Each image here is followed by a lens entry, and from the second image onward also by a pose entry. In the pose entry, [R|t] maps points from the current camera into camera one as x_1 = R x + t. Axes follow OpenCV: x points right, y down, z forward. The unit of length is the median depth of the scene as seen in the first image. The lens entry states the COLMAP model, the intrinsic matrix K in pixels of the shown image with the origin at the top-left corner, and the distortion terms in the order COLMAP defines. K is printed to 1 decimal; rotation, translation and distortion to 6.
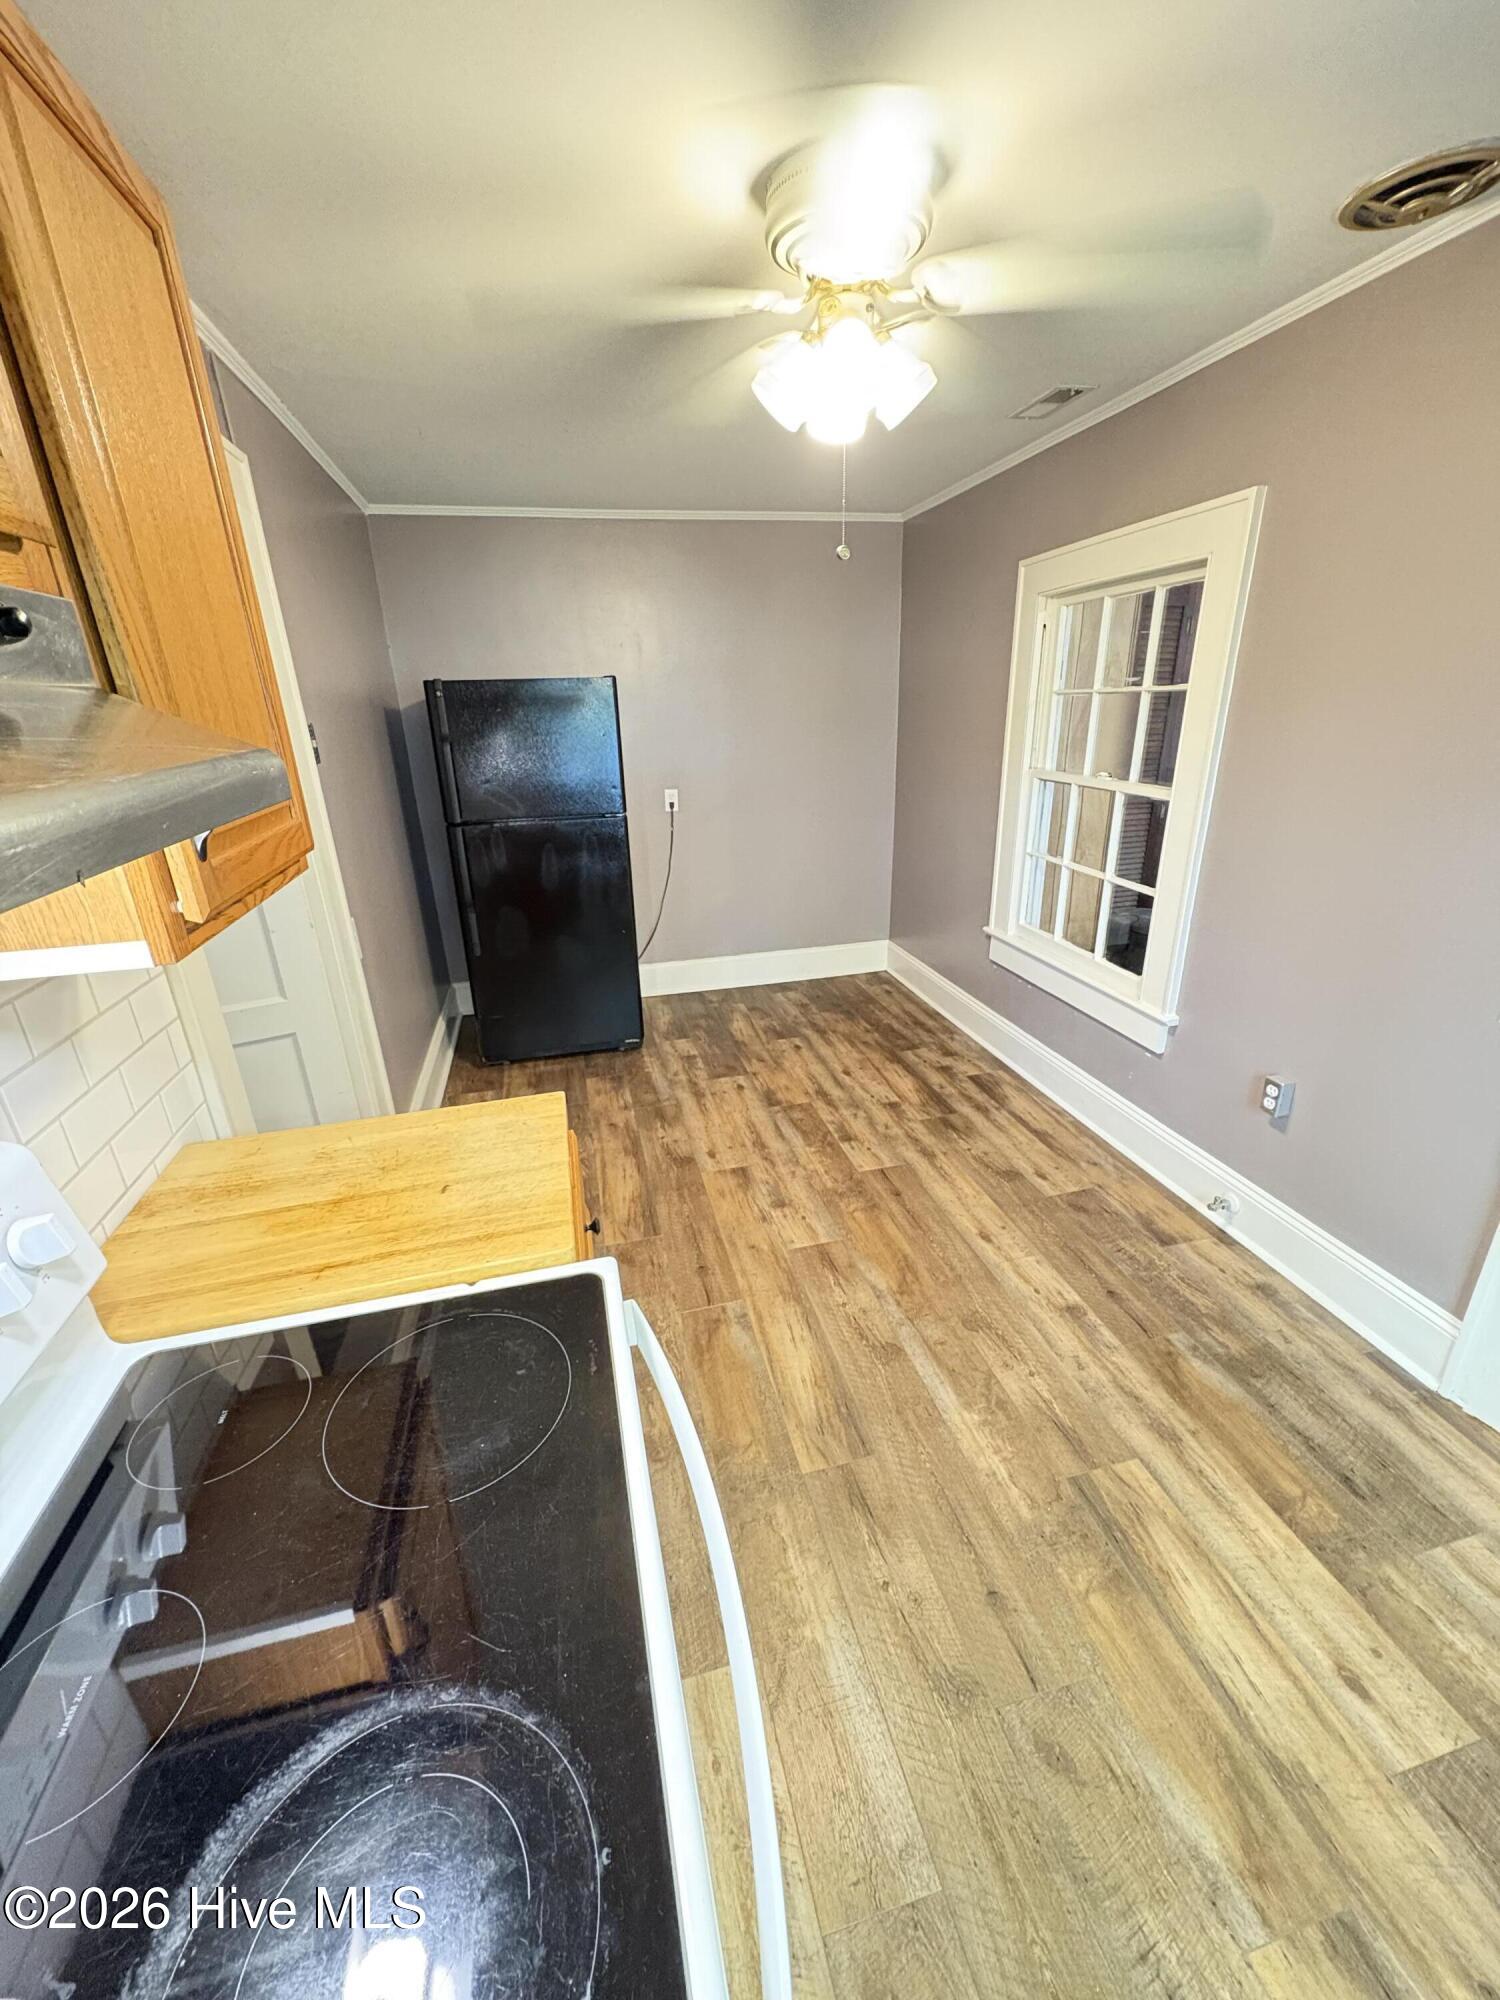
lens RADIAL K [[792.5, 0, 750.0], [0, 792.5, 1000.0], [0, 0, 1]] dist [-0.001091, 0.000367]
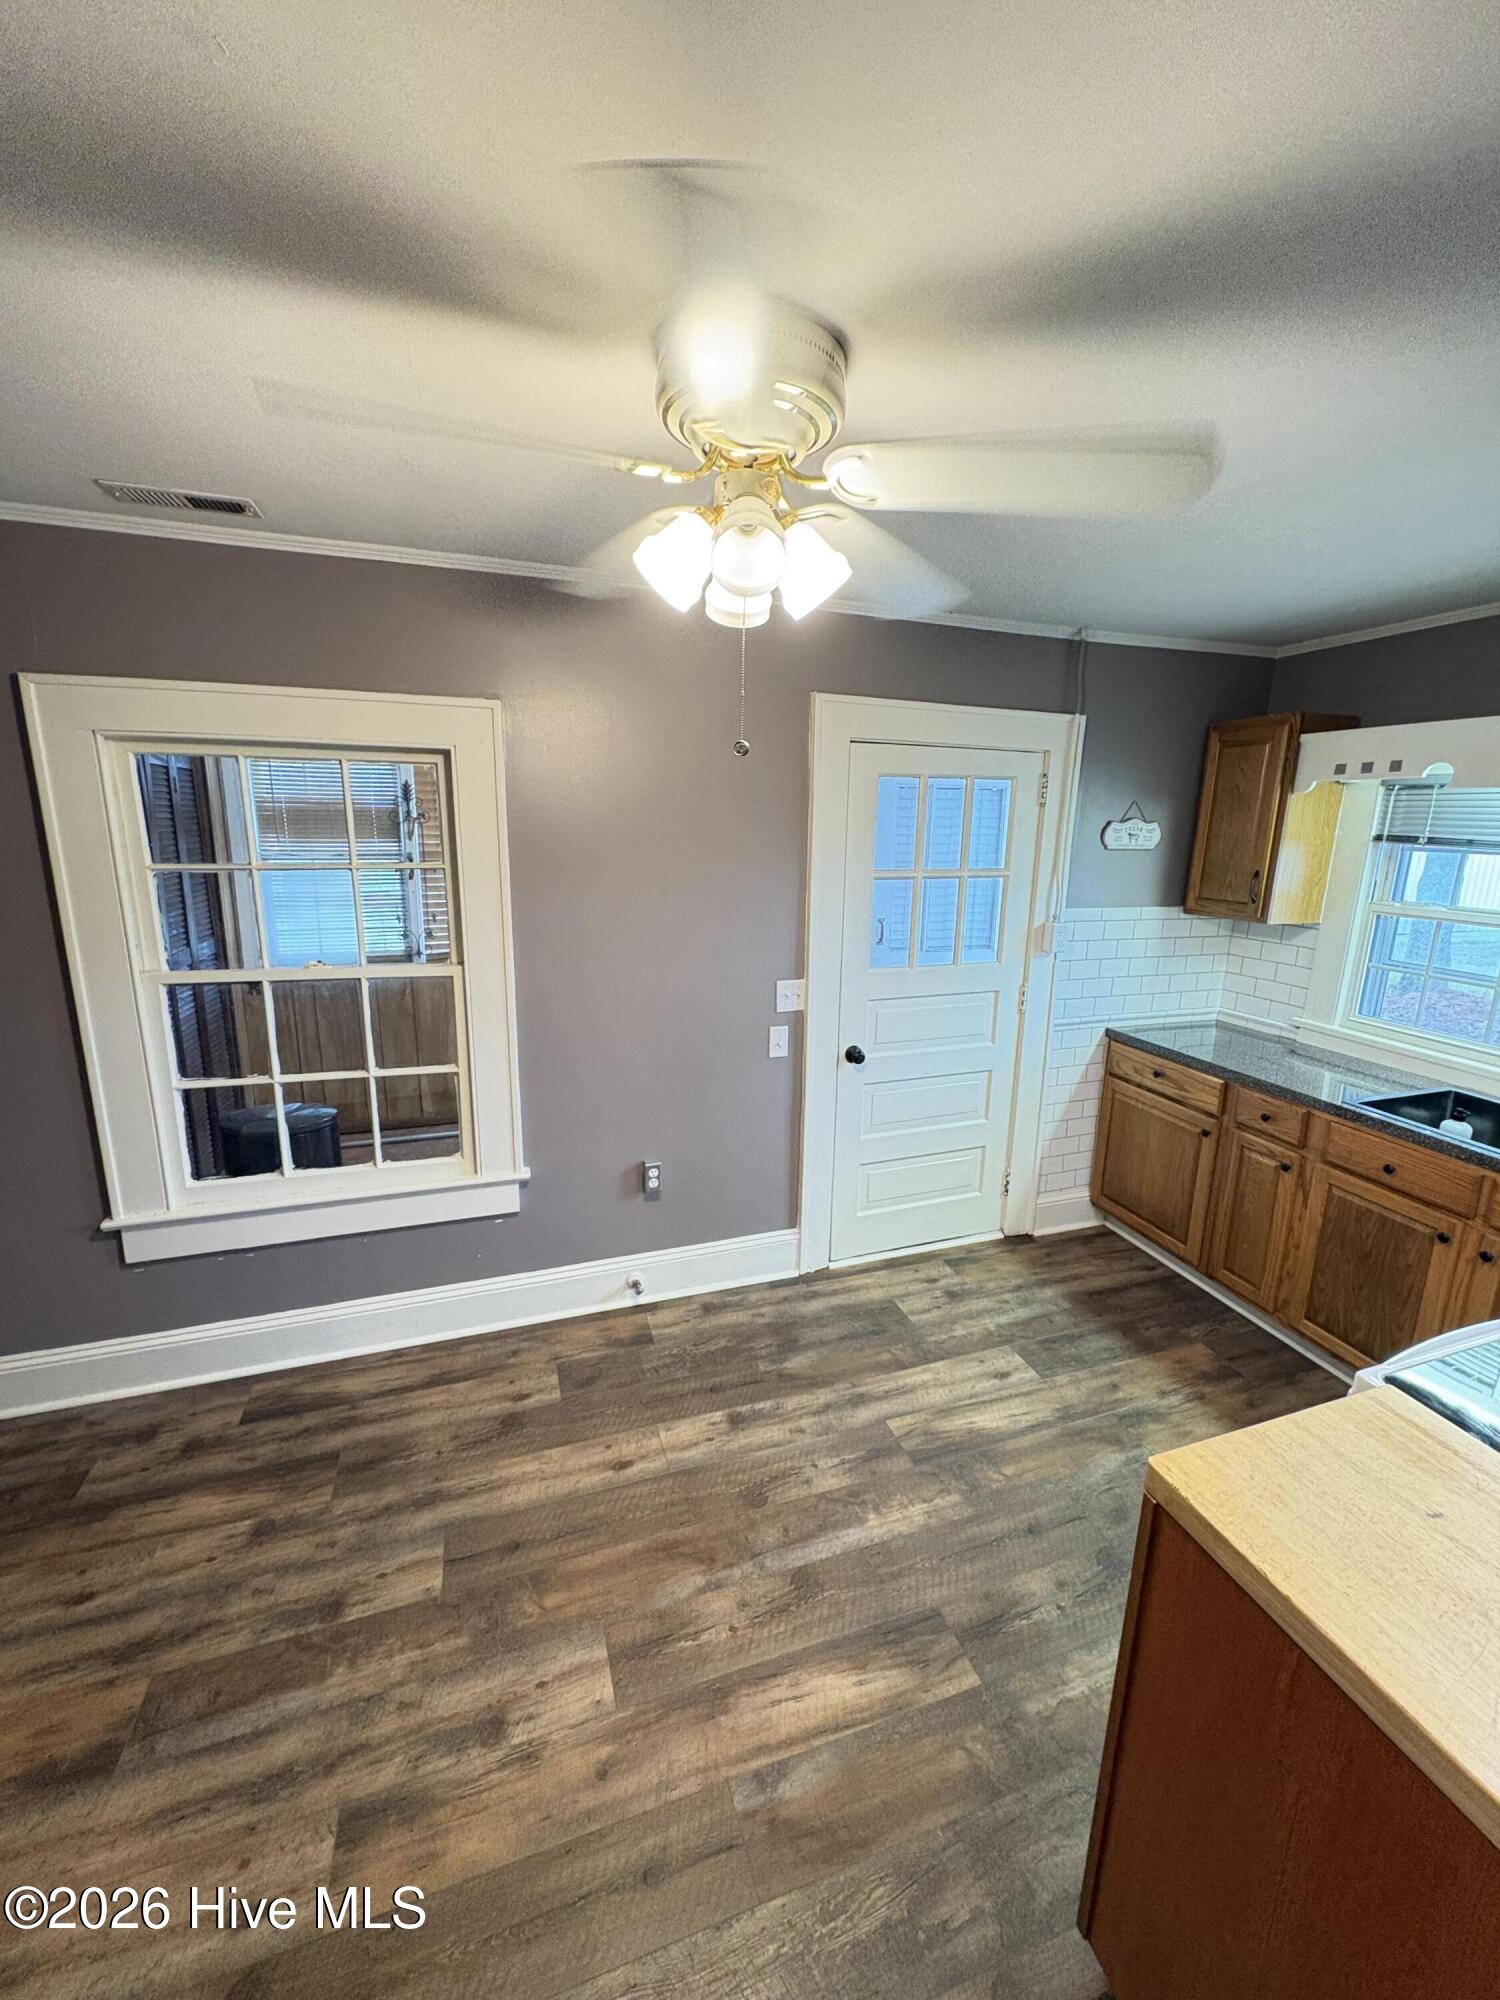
lens RADIAL K [[792.5, 0, 750.0], [0, 792.5, 1000.0], [0, 0, 1]] dist [-0.001091, 0.000367]
pose [[-0.090370, -0.185896, 0.978405, -0.464220], [0.337724, 0.918492, 0.205707, -0.298202], [-0.936897, 0.349021, -0.020223, 0.677466]]
